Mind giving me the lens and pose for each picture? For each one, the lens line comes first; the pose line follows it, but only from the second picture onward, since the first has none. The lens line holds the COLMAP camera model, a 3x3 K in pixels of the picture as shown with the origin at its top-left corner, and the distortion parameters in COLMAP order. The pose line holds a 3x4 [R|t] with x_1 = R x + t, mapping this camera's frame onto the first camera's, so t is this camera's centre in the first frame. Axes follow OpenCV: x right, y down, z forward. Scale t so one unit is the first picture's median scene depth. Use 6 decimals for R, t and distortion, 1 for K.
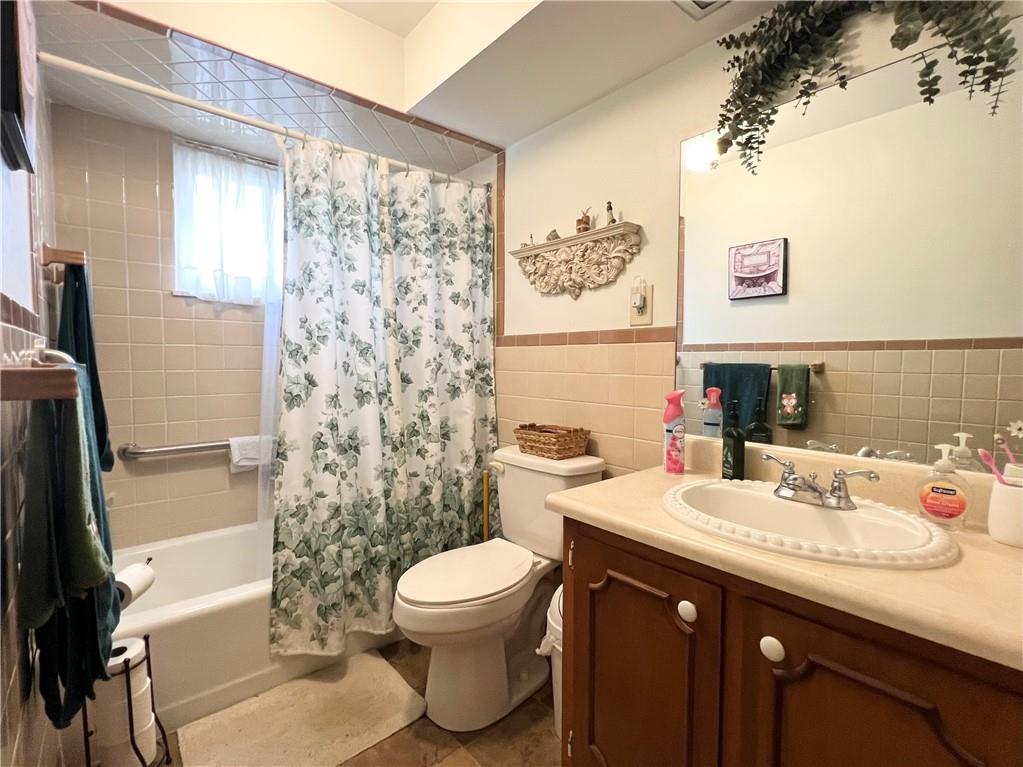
lens RADIAL K [[477.2, 0, 510.7], [0, 477.2, 381.8], [0, 0, 1]] dist [-0.003605, 0.000220]
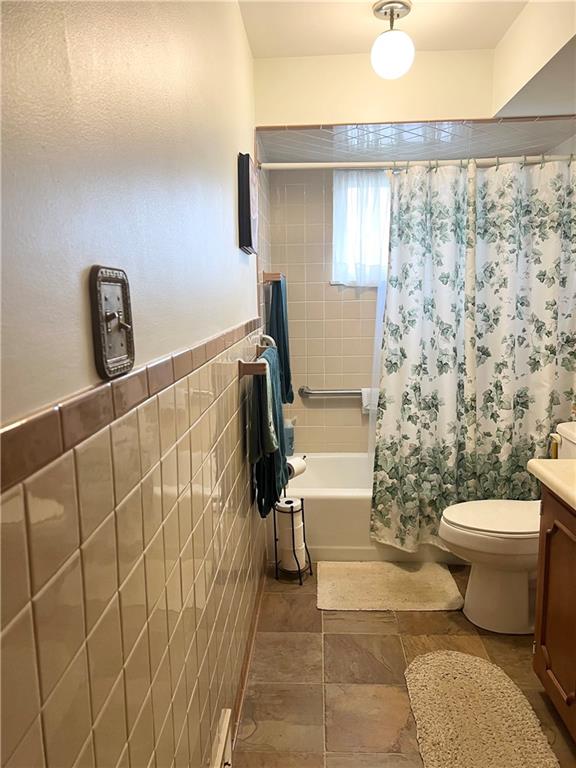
lens RADIAL K [[585.8, 0, 288.4], [0, 585.8, 384.1], [0, 0, 1]] dist [0.057994, -0.048440]
pose [[0.730472, 0.089244, -0.677087, 0.447601], [-0.012587, 0.993016, 0.117307, -0.100270], [0.682827, -0.077167, 0.726493, -0.411194]]
